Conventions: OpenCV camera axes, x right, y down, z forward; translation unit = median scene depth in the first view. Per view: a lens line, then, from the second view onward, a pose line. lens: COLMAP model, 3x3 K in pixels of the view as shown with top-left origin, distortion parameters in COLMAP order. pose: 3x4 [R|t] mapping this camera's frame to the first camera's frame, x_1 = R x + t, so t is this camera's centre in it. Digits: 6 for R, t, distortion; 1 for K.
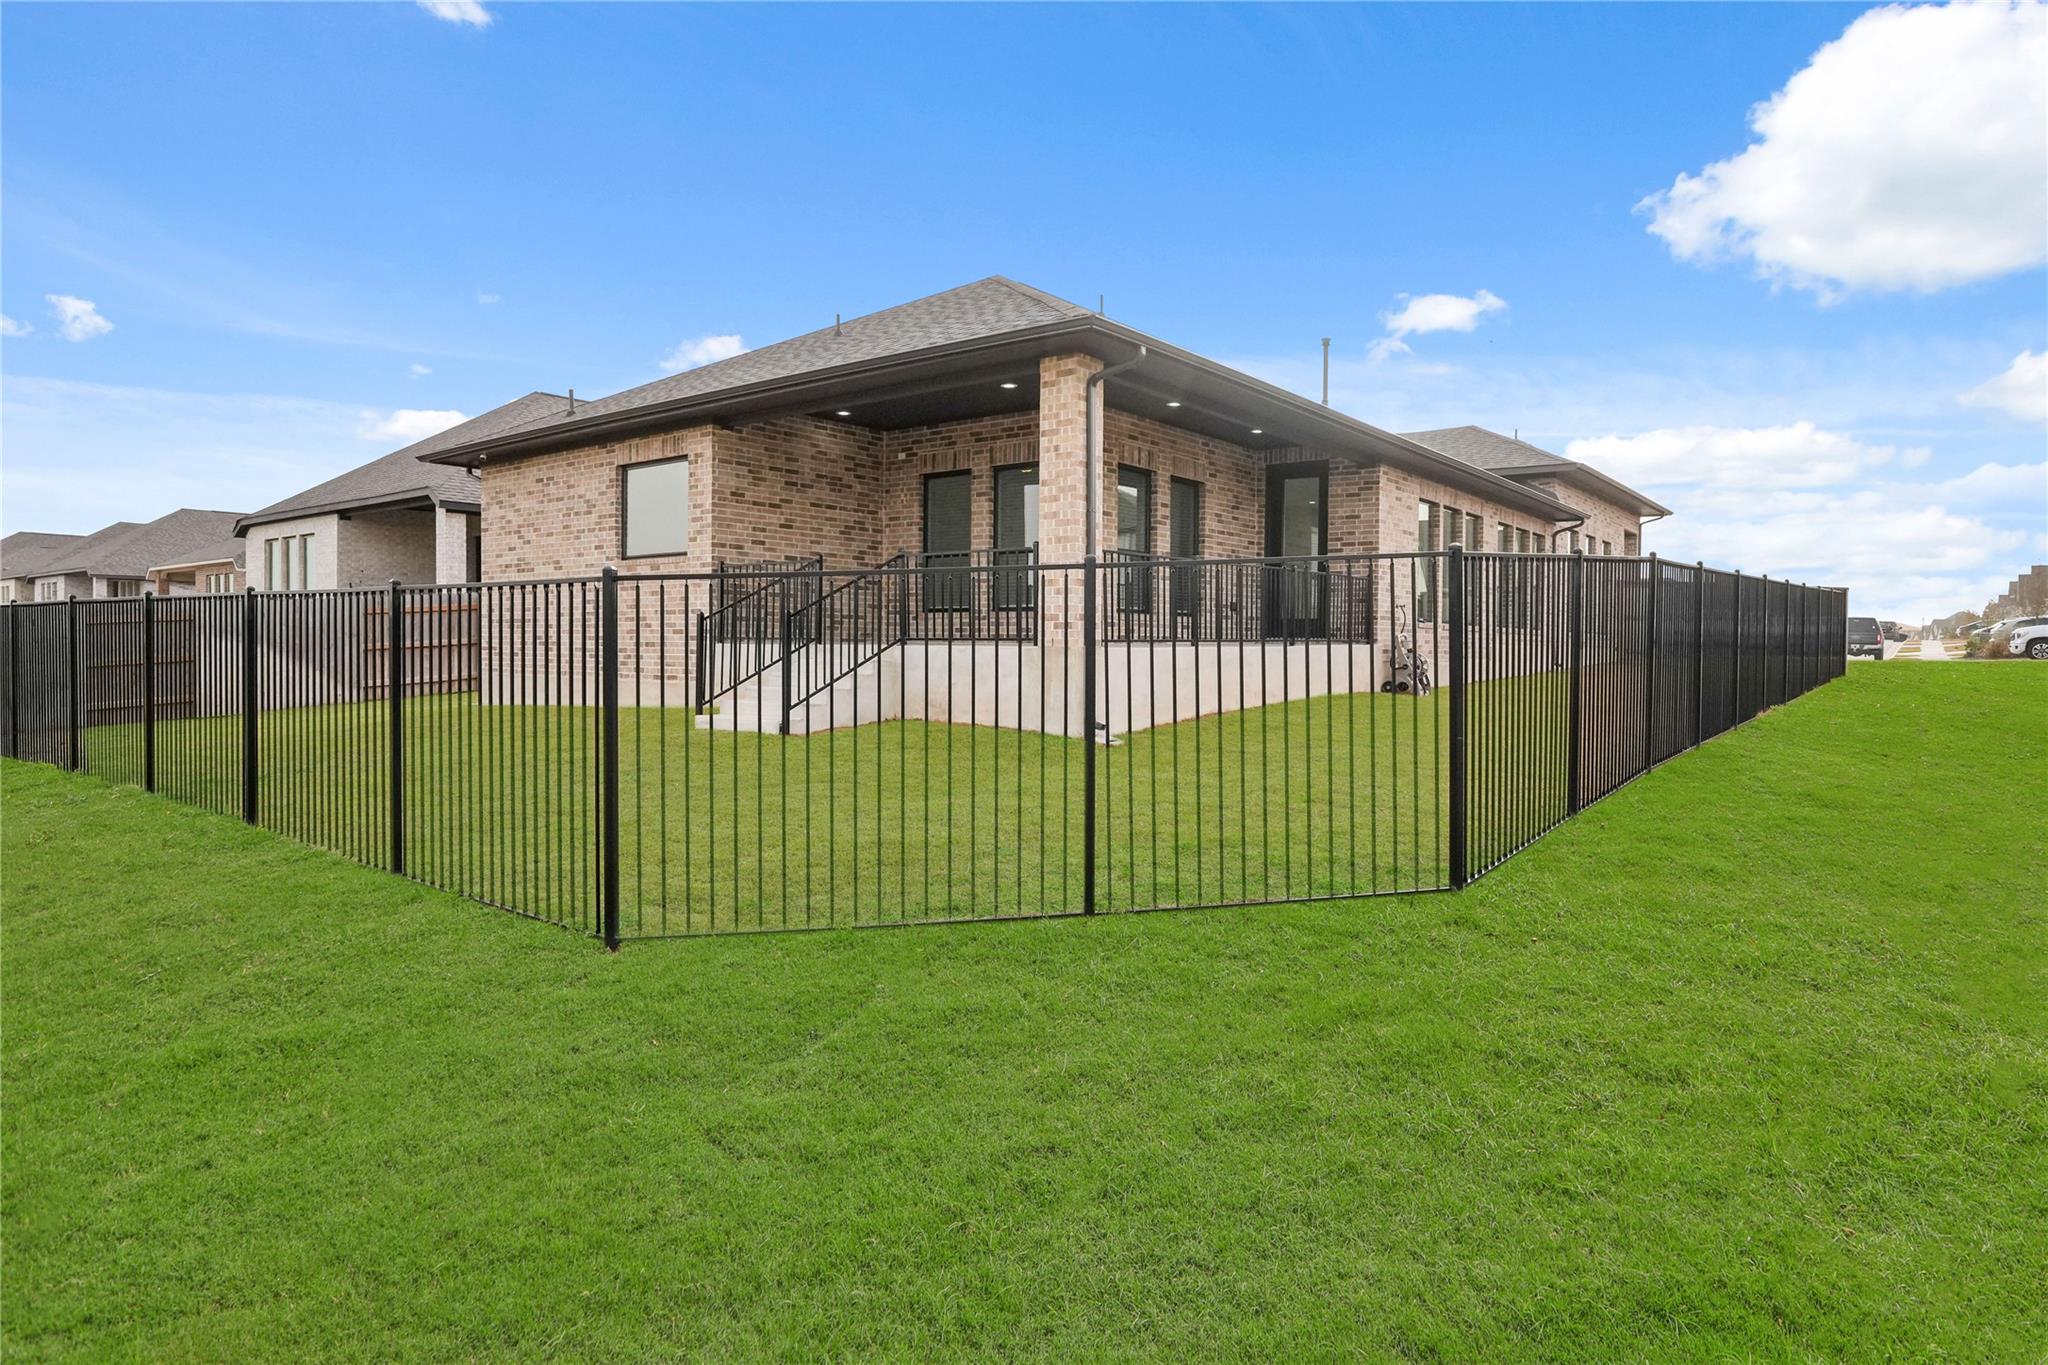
lens RADIAL K [[1152.2, 0, 1022.9], [0, 1152.2, 641.0], [0, 0, 1]] dist [0.000868, 0.000294]
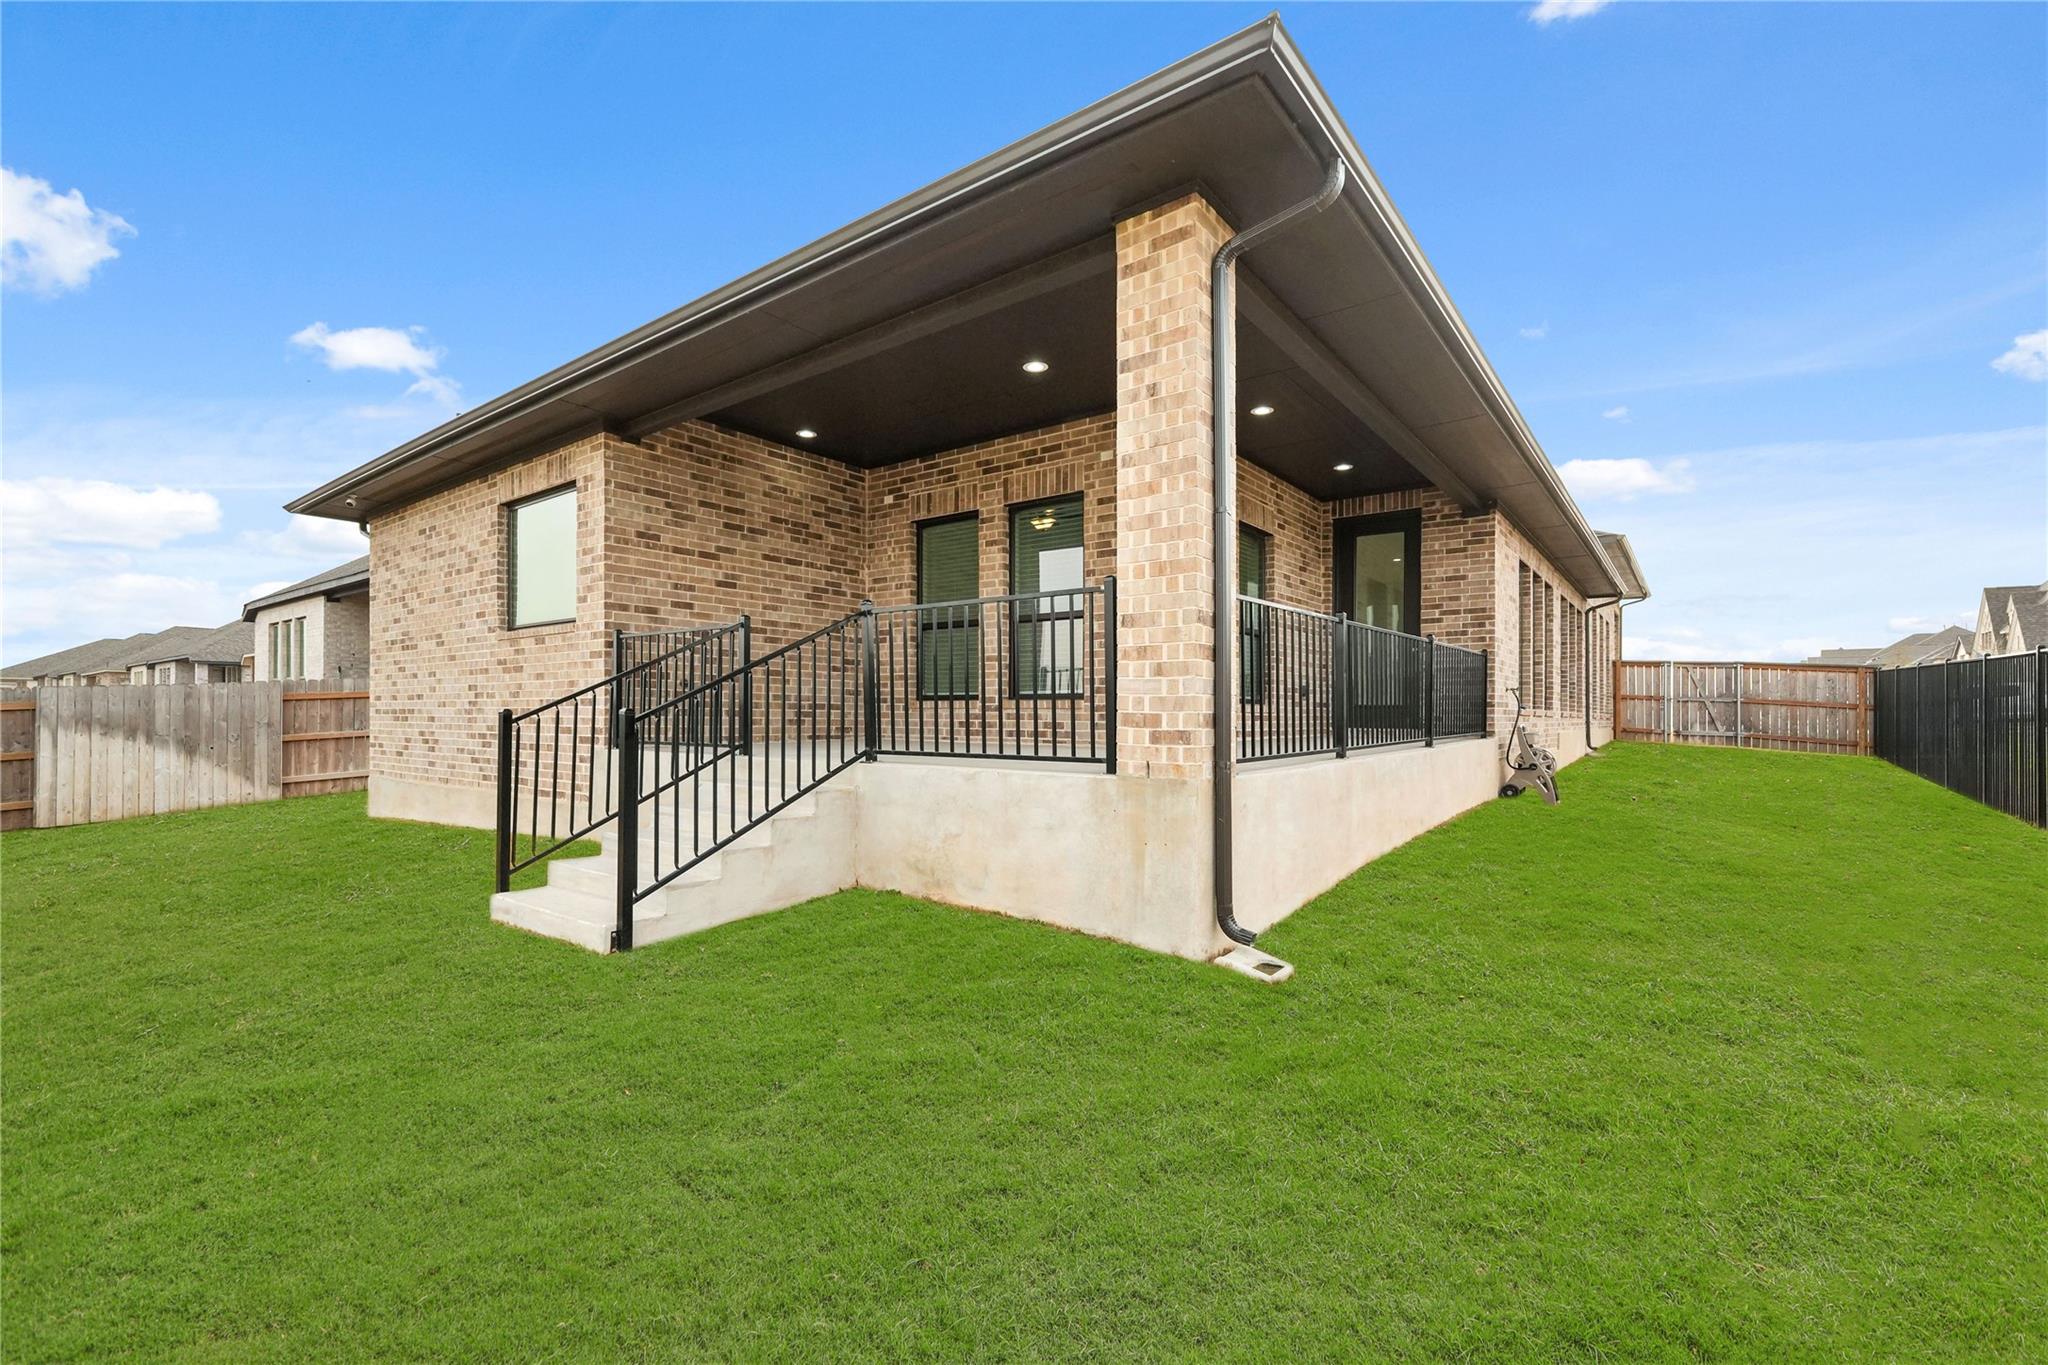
lens RADIAL K [[870.8, 0, 1045.6], [0, 870.8, 703.7], [0, 0, 1]] dist [0.000491, 0.000197]
pose [[0.993486, -0.002233, 0.113930, -0.035117], [0.003693, 0.999914, -0.012603, -0.007162], [-0.113892, 0.012942, 0.993409, 0.224063]]
